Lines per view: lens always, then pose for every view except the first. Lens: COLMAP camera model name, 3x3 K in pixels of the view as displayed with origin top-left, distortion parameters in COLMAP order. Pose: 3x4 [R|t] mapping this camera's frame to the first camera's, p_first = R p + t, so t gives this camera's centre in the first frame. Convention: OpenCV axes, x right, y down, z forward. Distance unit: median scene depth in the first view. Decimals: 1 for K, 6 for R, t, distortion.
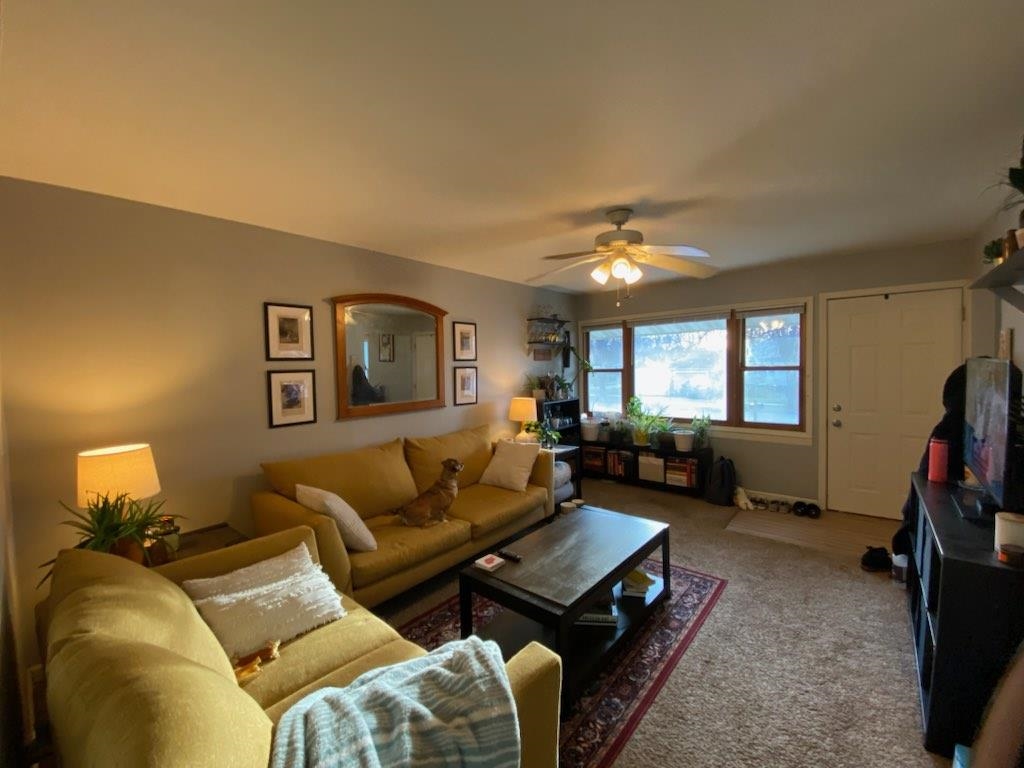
lens RADIAL K [[417.9, 0, 512.0], [0, 417.9, 384.0], [0, 0, 1]] dist [0.001661, -0.015856]
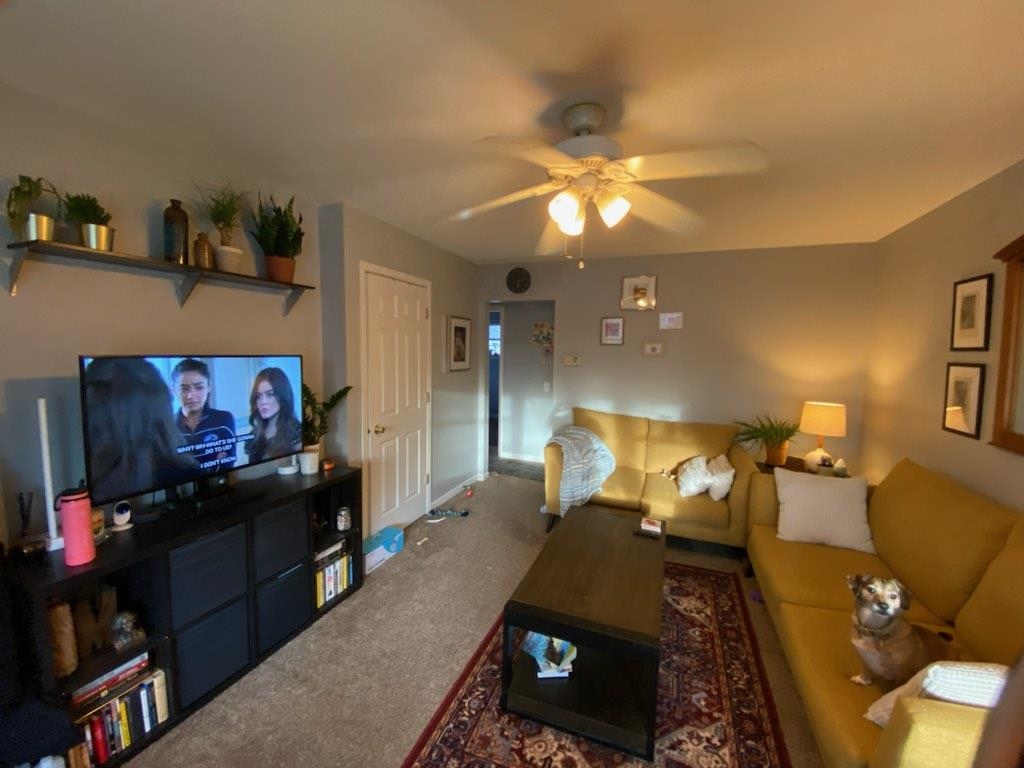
lens RADIAL K [[417.9, 0, 512.0], [0, 417.9, 384.0], [0, 0, 1]] dist [0.001661, -0.015856]
pose [[-0.941112, 0.029787, -0.336780, 0.545269], [-0.017540, 0.990468, 0.136619, -0.086814], [0.337639, 0.134481, -0.931619, 1.480655]]
